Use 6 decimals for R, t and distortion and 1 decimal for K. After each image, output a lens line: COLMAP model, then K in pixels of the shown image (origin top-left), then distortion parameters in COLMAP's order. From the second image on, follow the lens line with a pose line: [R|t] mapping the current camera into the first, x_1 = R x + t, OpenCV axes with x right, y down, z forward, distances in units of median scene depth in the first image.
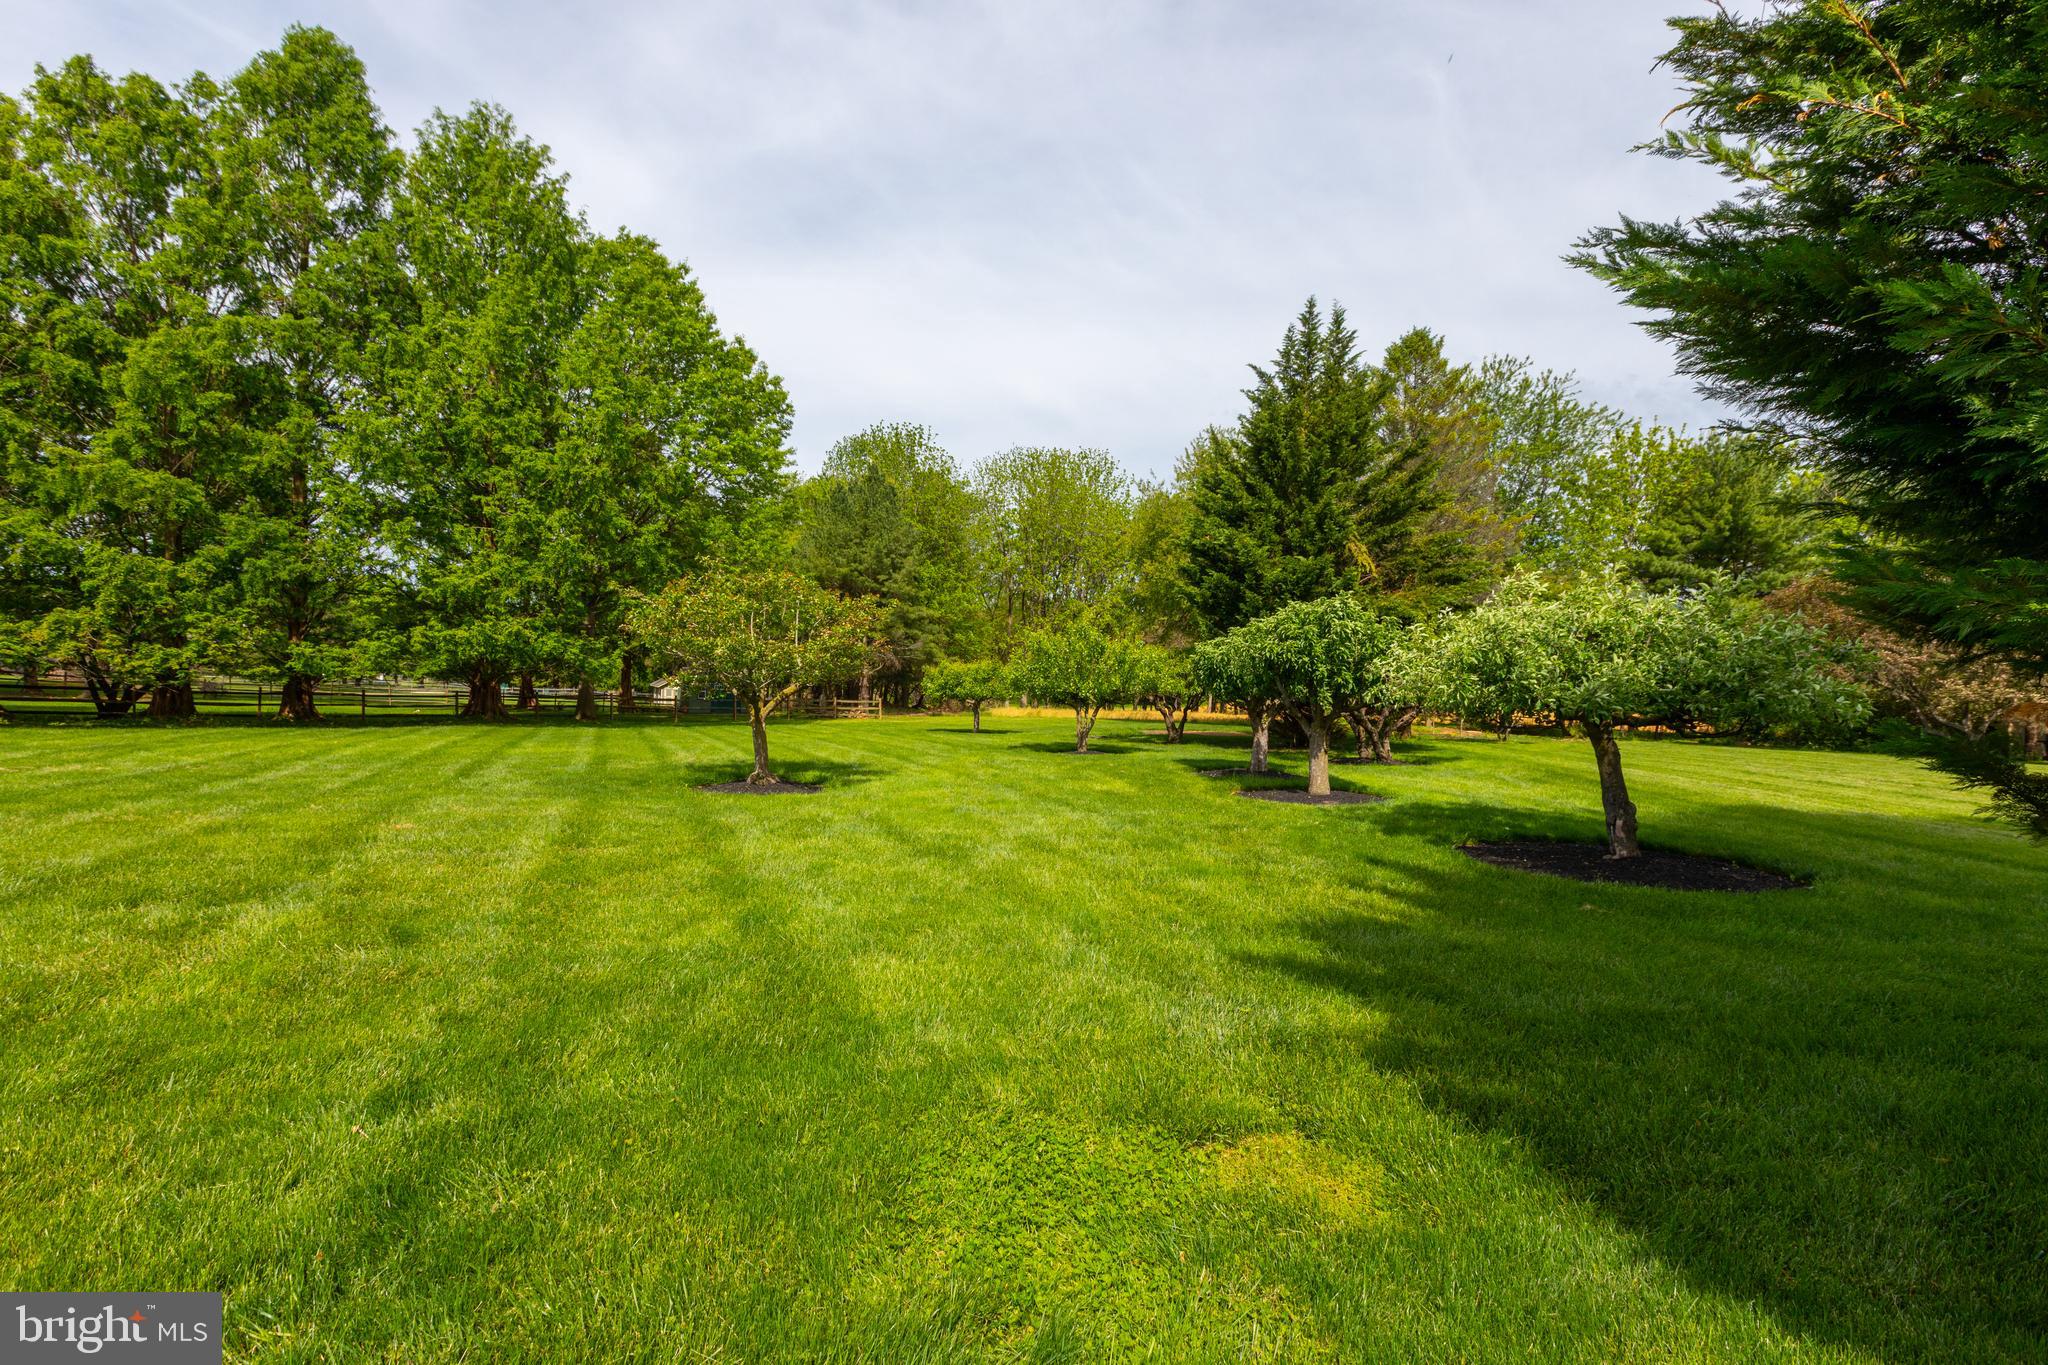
lens RADIAL K [[913.1, 0, 1030.4], [0, 913.1, 672.1], [0, 0, 1]] dist [-0.001024, -0.000234]
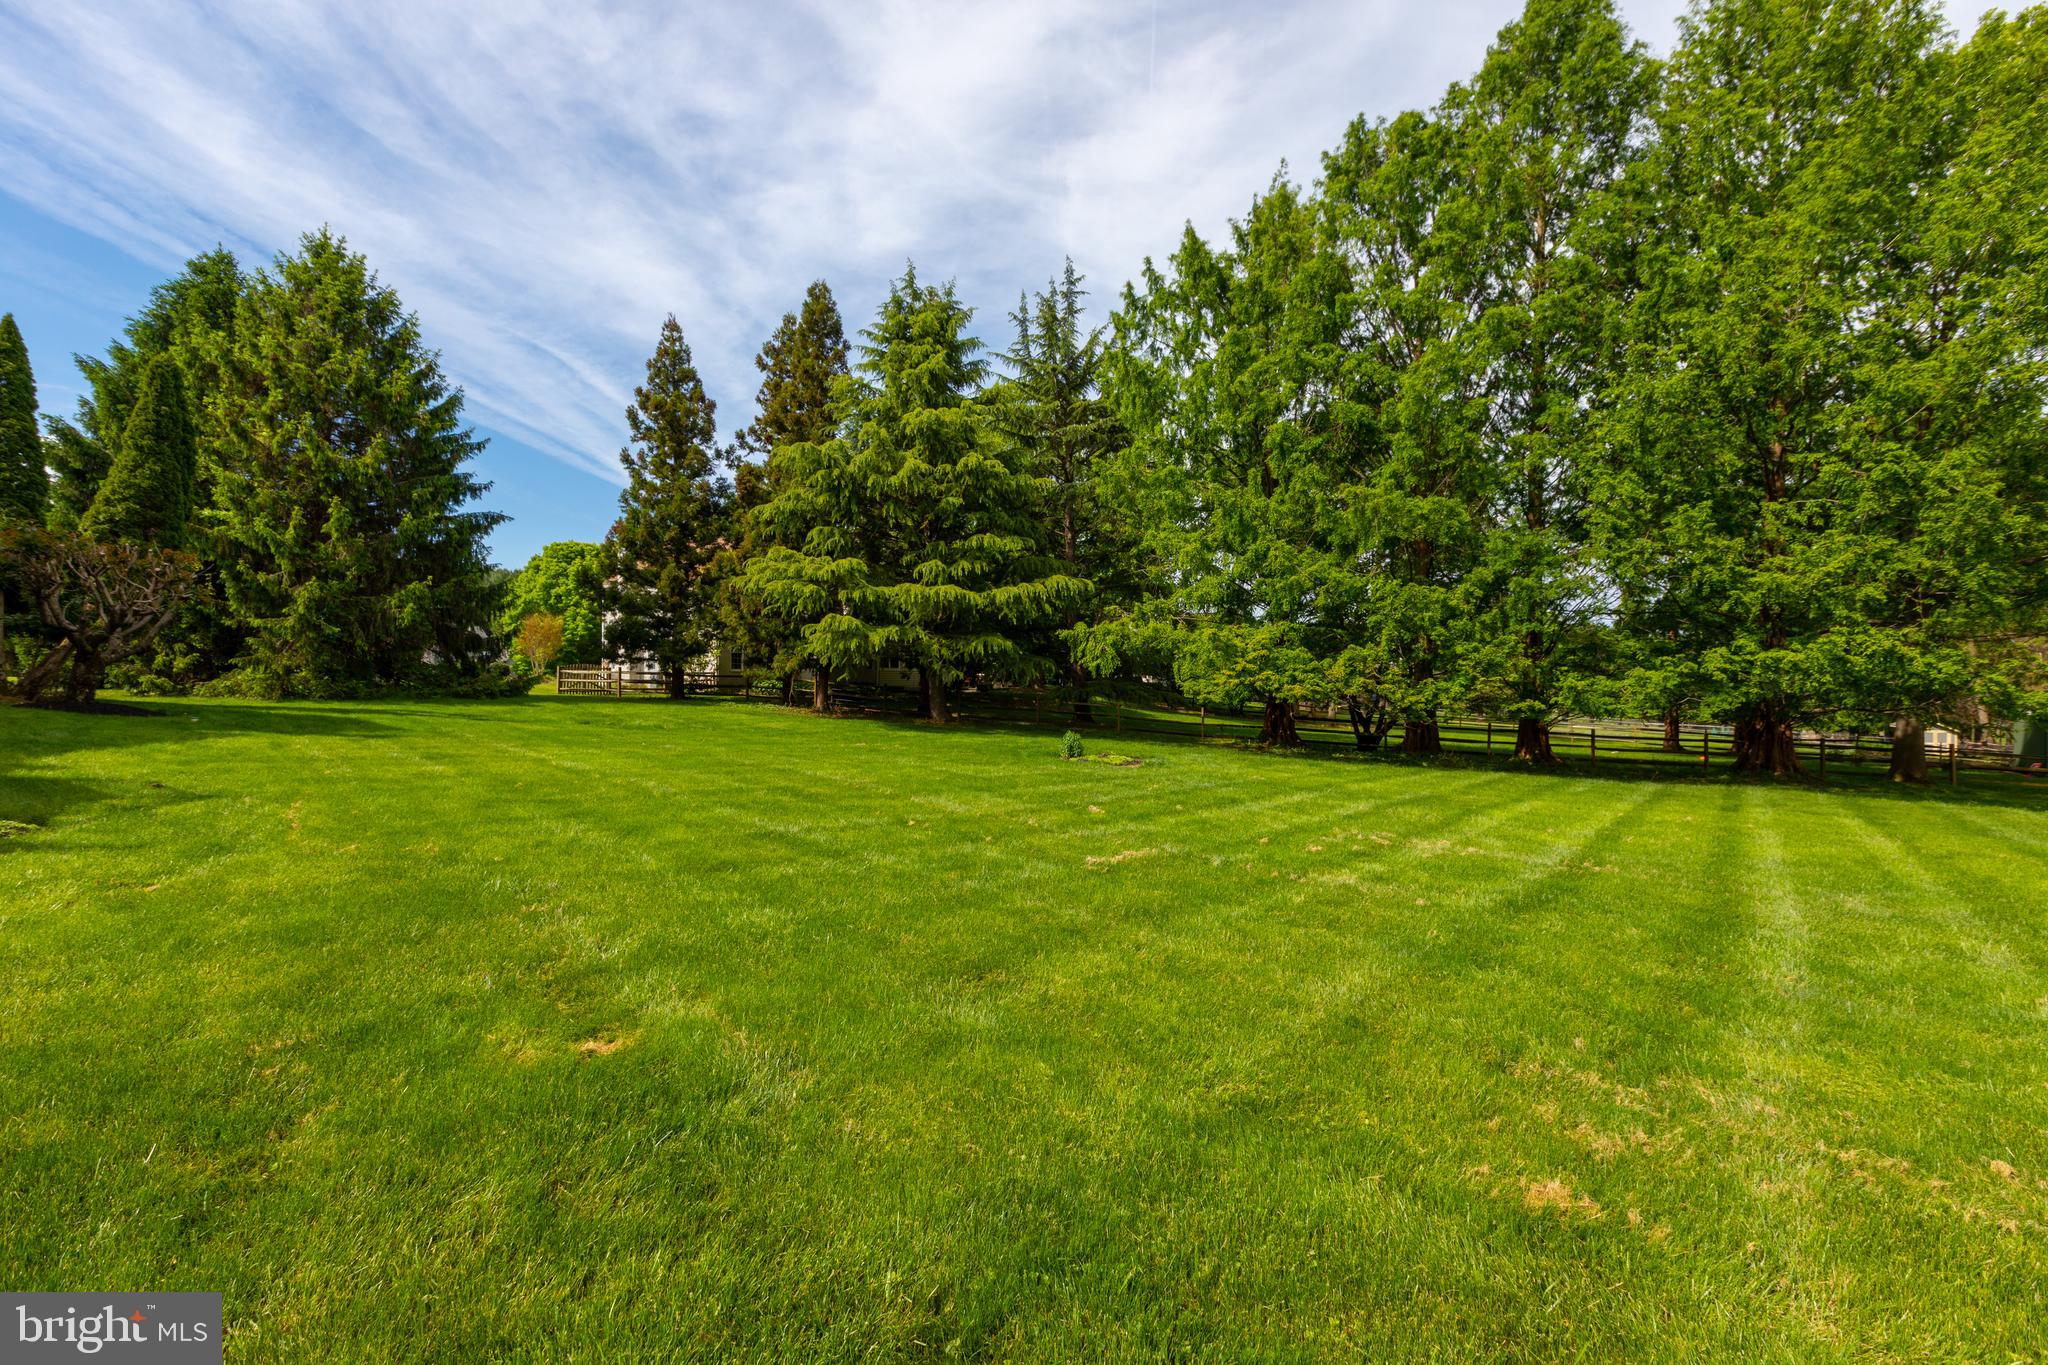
lens RADIAL K [[913.1, 0, 1030.4], [0, 913.1, 672.1], [0, 0, 1]] dist [-0.001024, -0.000234]
pose [[0.460119, -0.024483, -0.887520, -0.299015], [-0.007261, 0.999483, -0.031336, -0.004697], [0.887828, 0.020863, 0.459703, 0.192663]]
